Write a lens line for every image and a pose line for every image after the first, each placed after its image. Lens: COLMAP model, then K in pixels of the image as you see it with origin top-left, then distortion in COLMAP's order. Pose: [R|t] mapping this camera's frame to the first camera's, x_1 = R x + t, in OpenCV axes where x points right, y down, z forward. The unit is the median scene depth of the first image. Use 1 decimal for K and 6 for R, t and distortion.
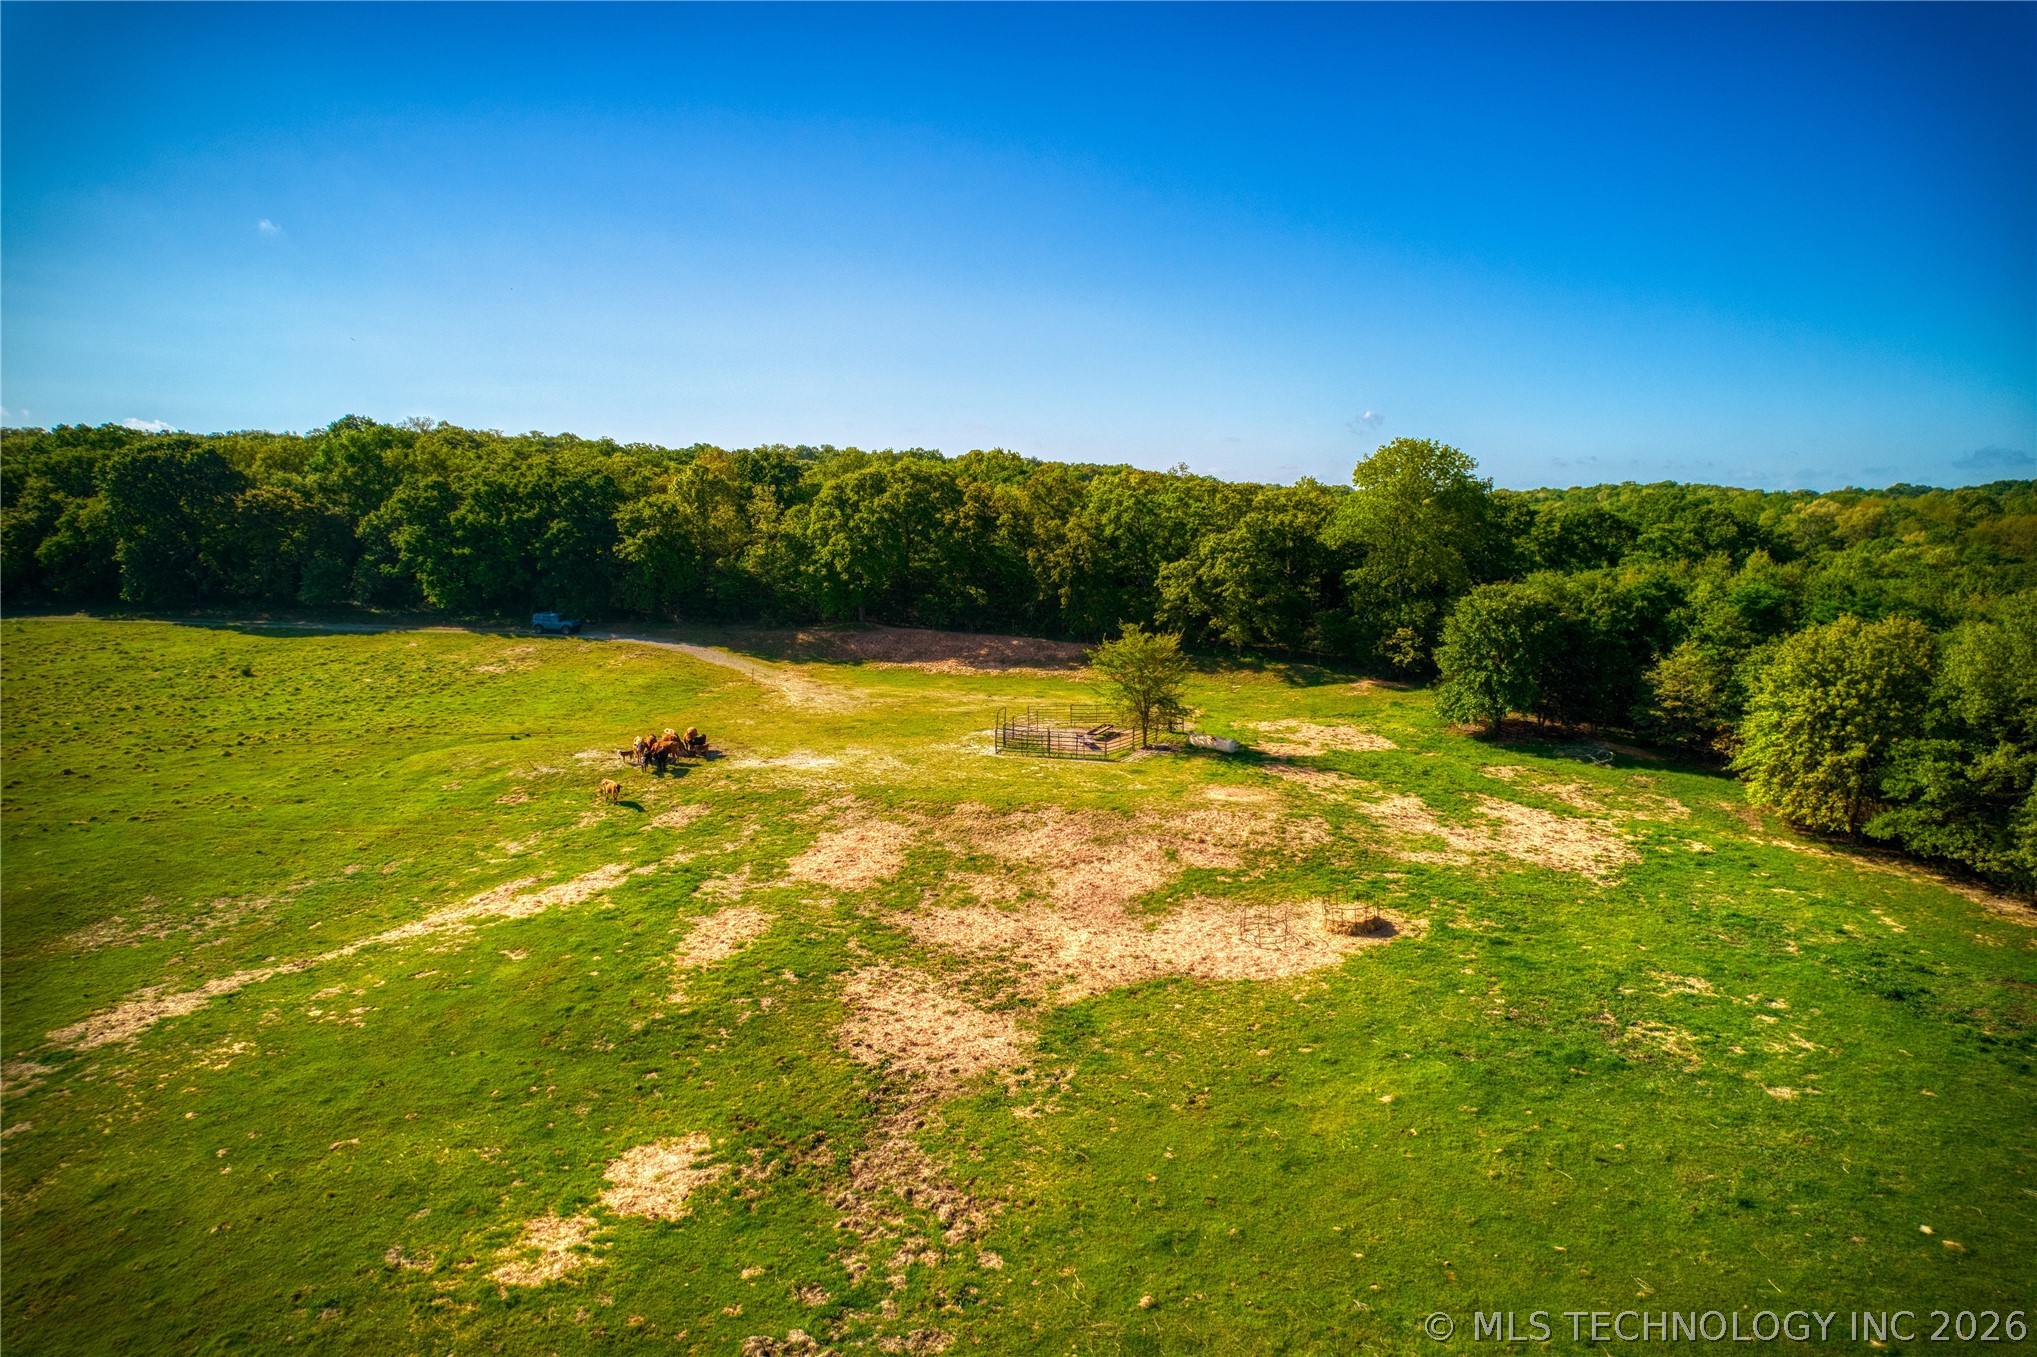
lens RADIAL K [[1291.2, 0, 1018.5], [0, 1291.2, 678.5], [0, 0, 1]] dist [-0.046183, 0.070826]
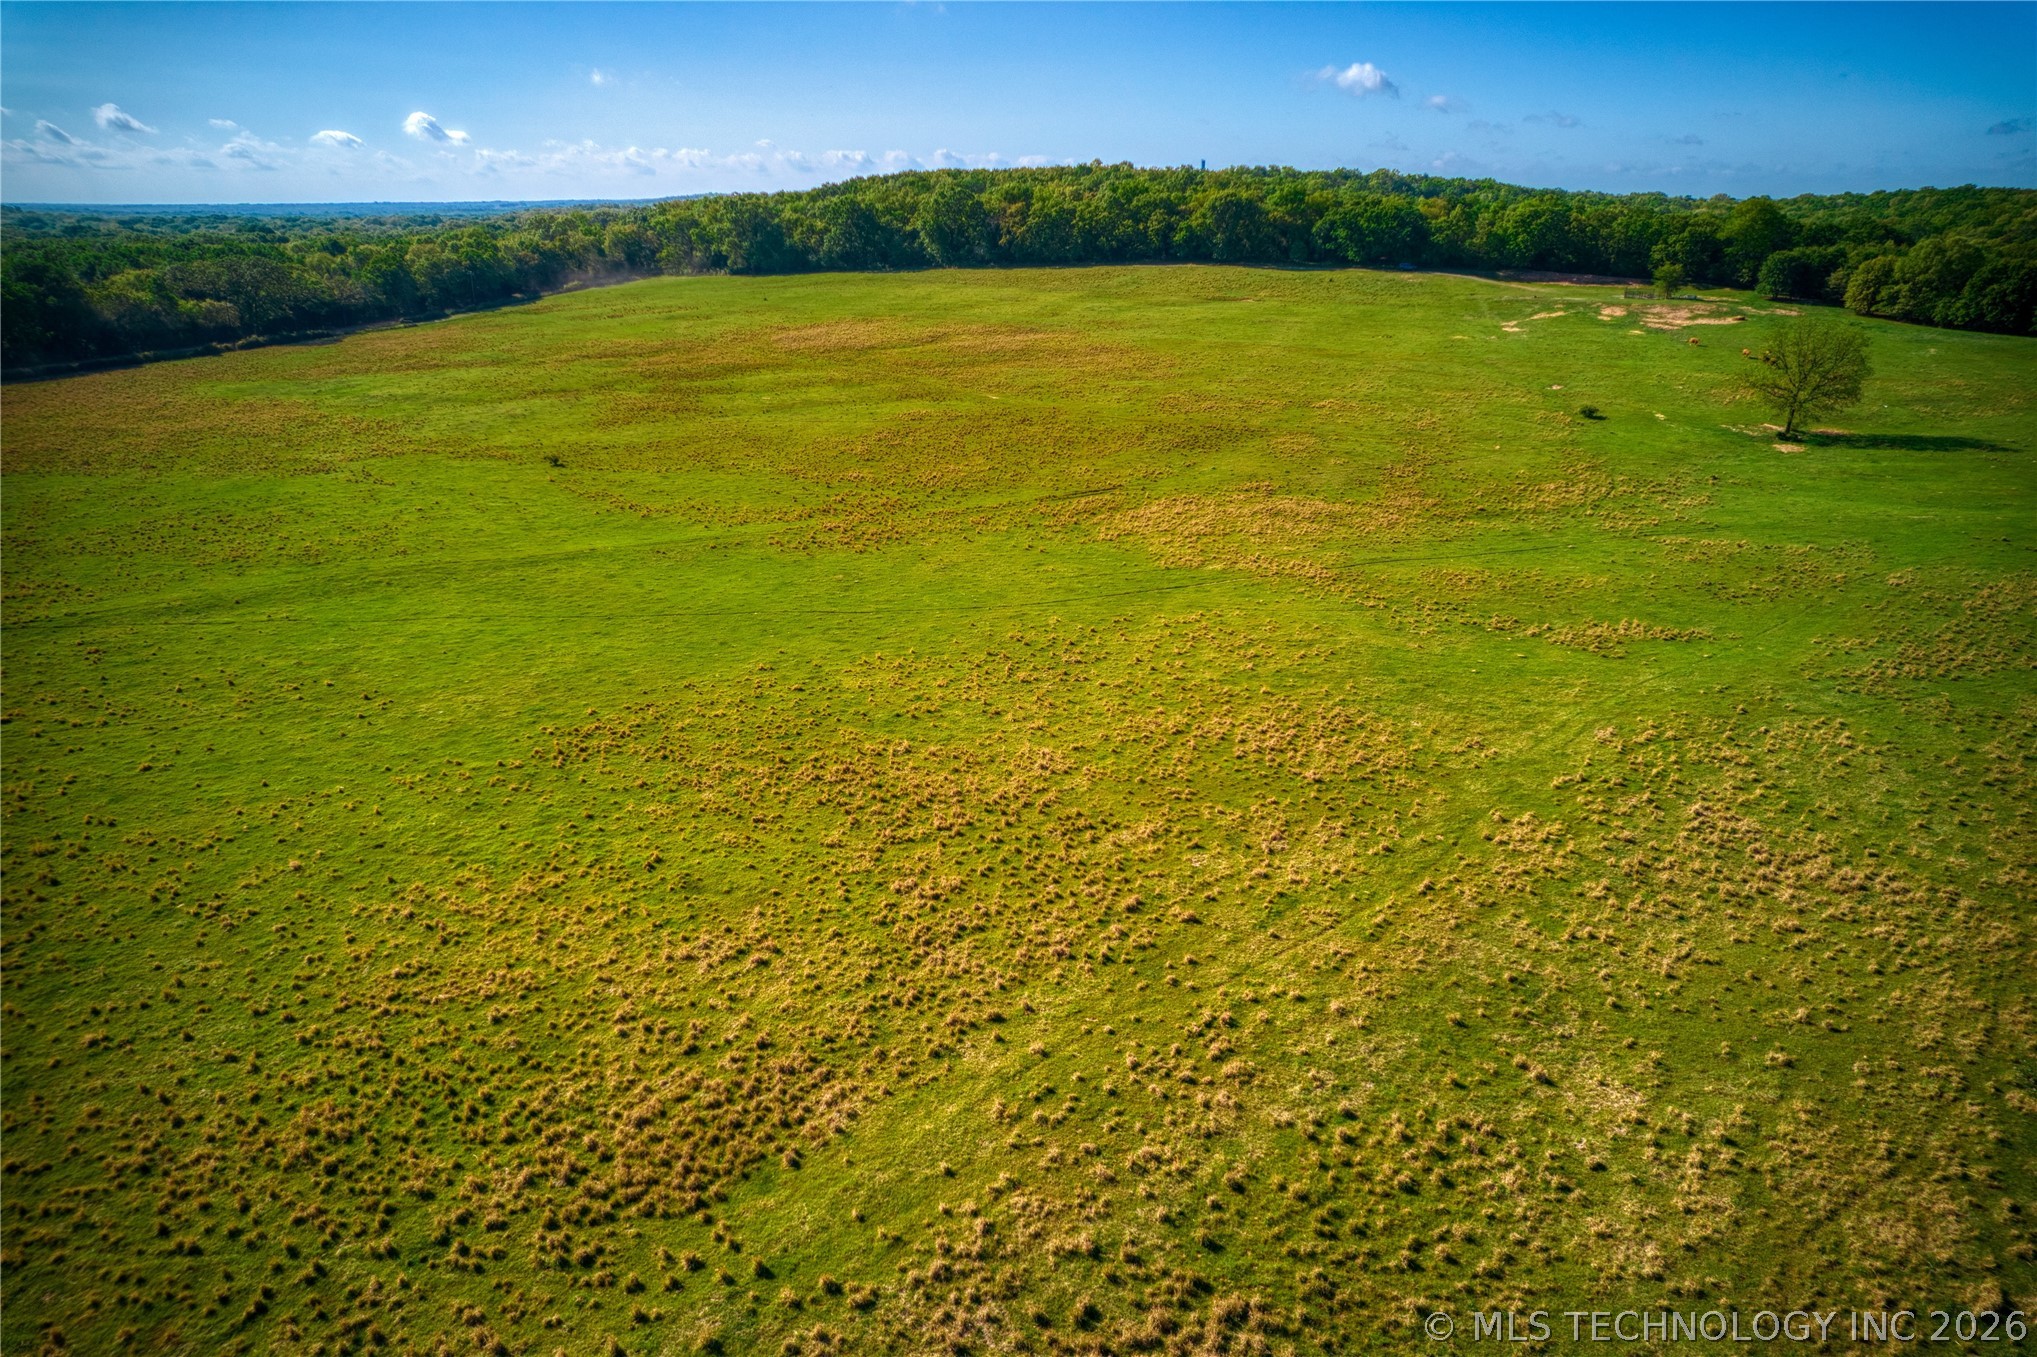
lens RADIAL K [[1291.2, 0, 1018.5], [0, 1291.2, 678.5], [0, 0, 1]] dist [-0.046183, 0.070826]
pose [[0.986571, 0.060403, -0.151755, -0.976587], [-0.025337, 0.974456, 0.223146, 0.304935], [0.161357, -0.216304, 0.962900, -2.671457]]
